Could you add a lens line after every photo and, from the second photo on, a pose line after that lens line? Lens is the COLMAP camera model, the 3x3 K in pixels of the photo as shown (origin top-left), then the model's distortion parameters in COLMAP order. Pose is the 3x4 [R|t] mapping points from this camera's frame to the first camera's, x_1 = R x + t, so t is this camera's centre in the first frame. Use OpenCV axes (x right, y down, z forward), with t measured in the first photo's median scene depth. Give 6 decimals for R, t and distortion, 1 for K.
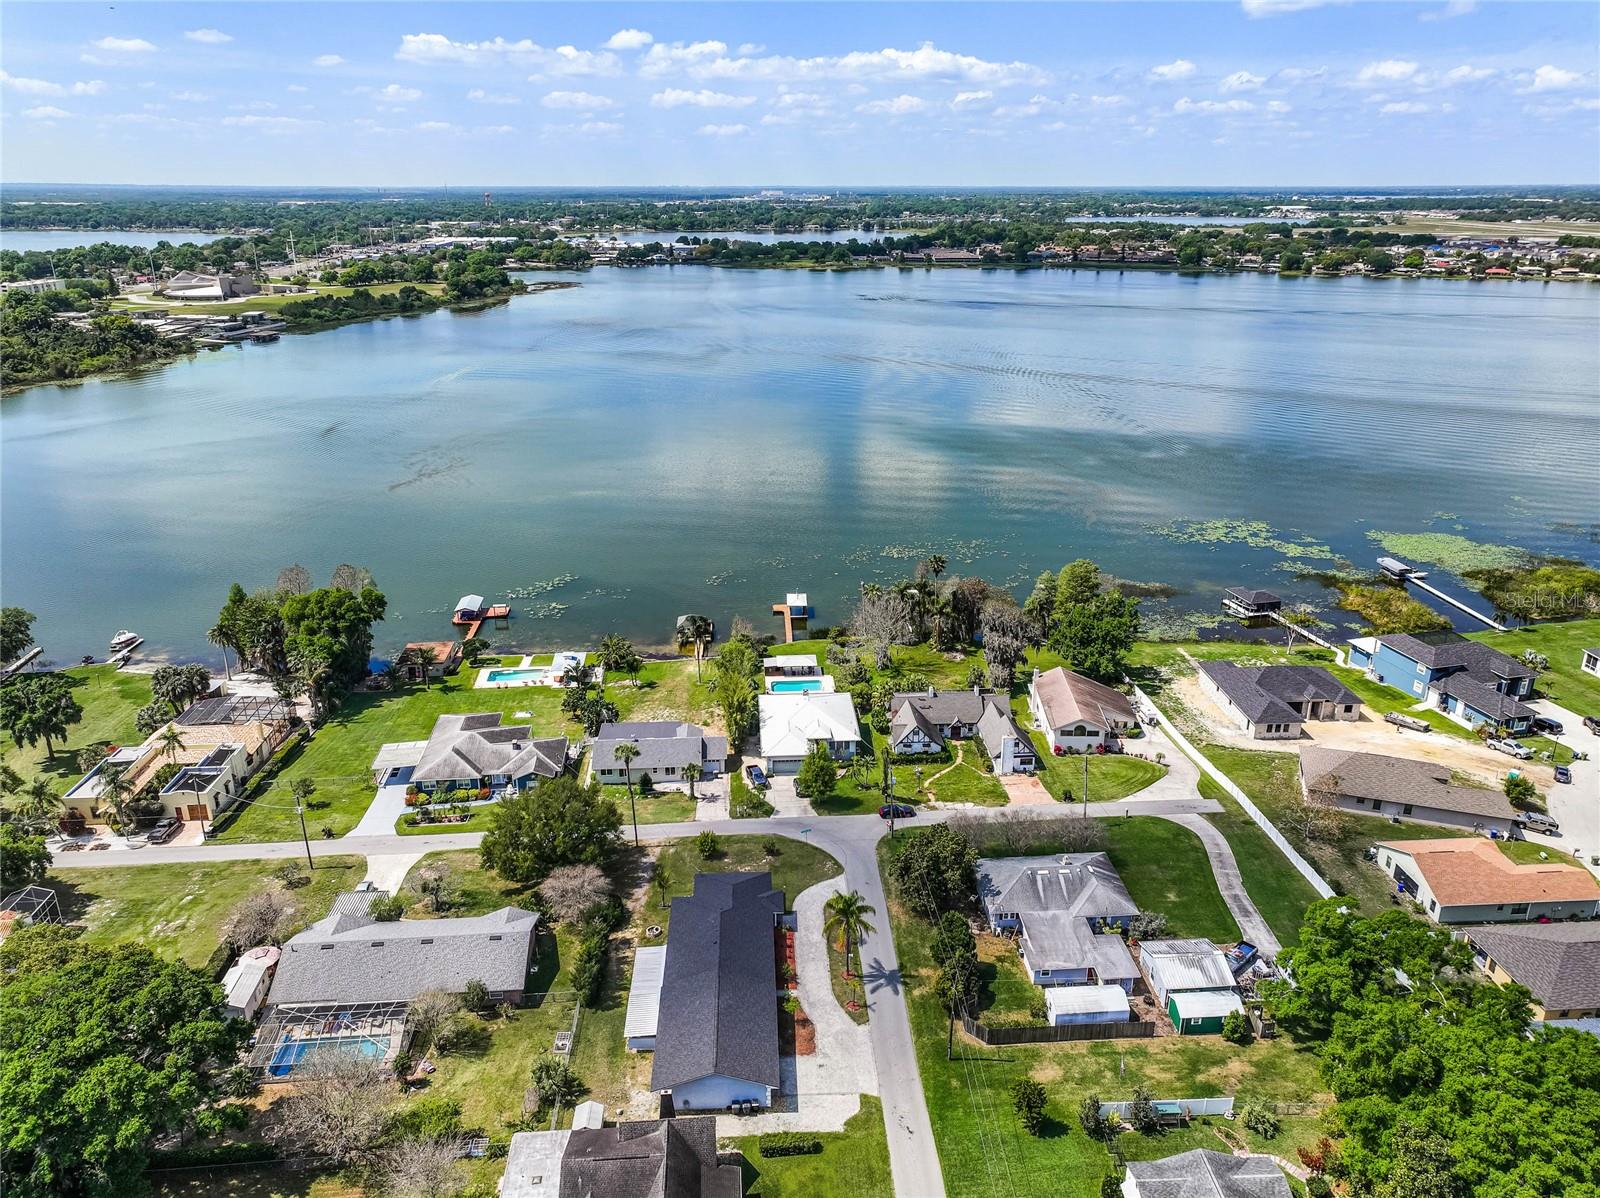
lens RADIAL K [[1119.7, 0, 804.6], [0, 1119.7, 599.3], [0, 0, 1]] dist [-0.005137, 0.026391]
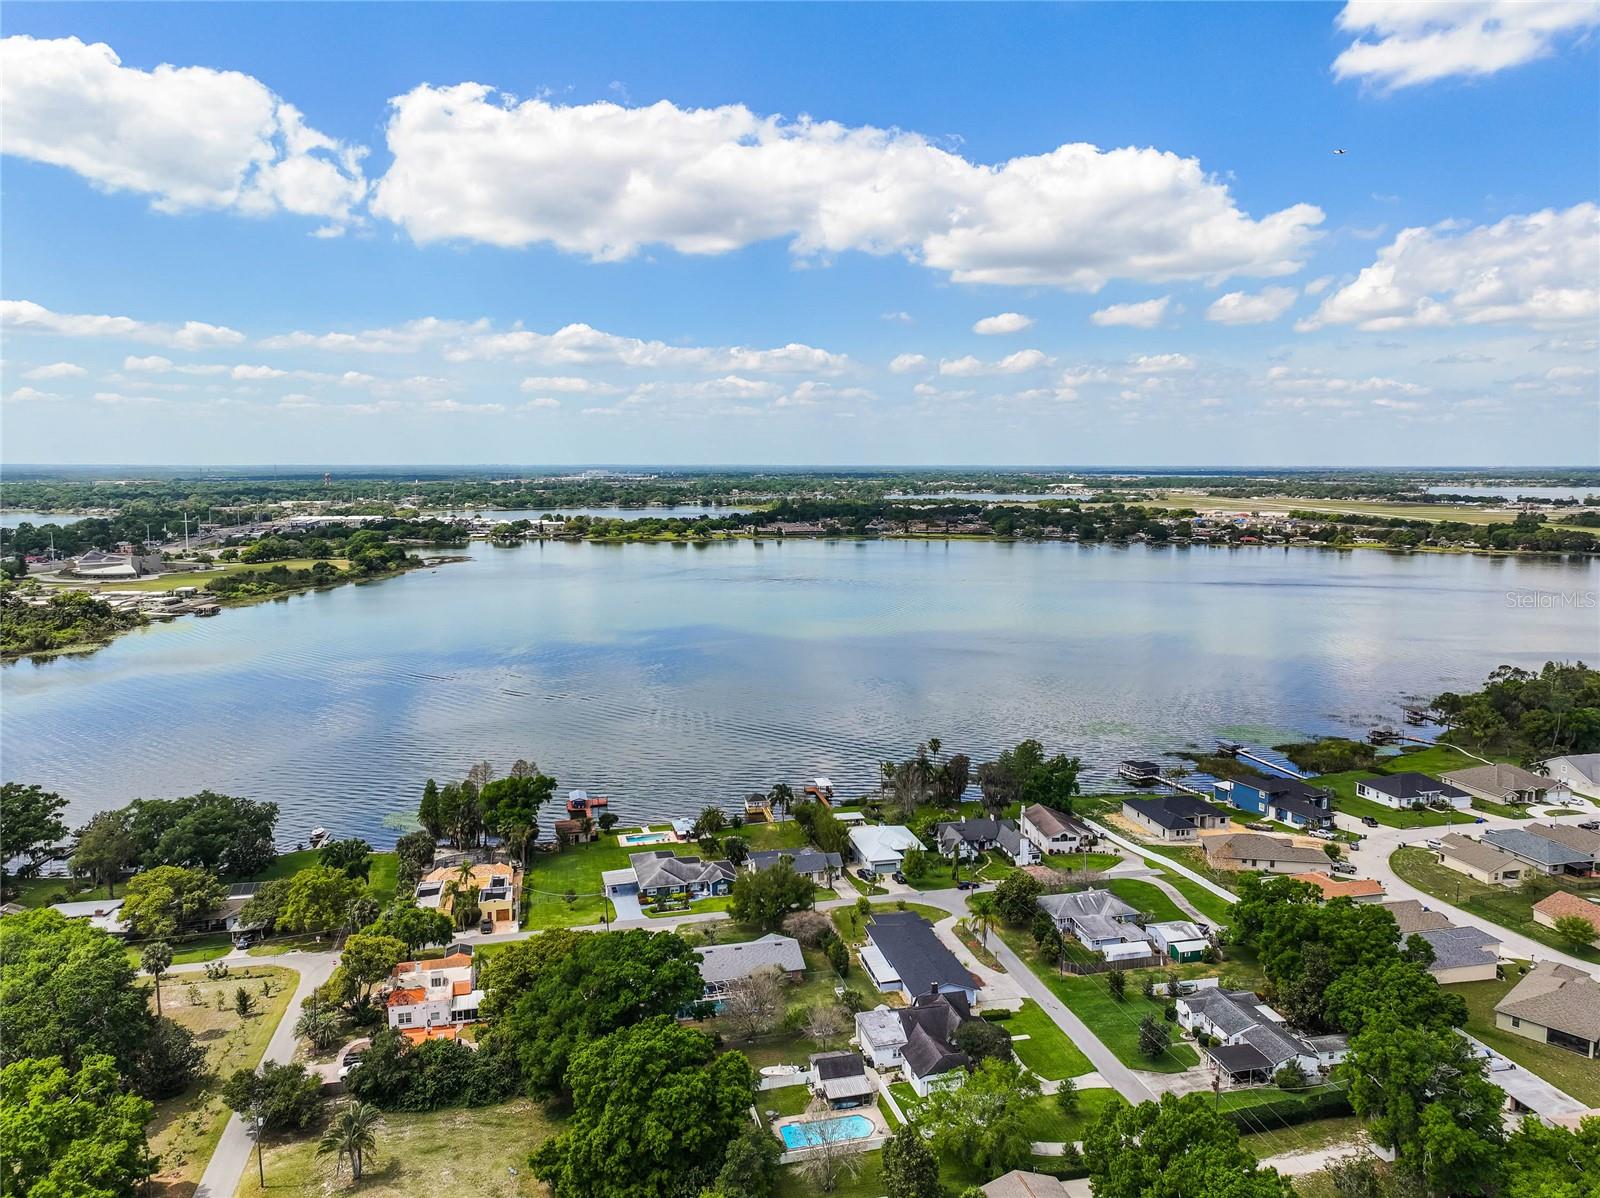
lens RADIAL K [[1124.8, 0, 804.8], [0, 1124.8, 575.1], [0, 0, 1]] dist [0.005973, -0.000331]
pose [[0.986662, -0.015244, 0.162064, -0.228631], [0.055675, 0.967163, -0.247985, 0.087592], [-0.152962, 0.253700, 0.955112, -0.331404]]
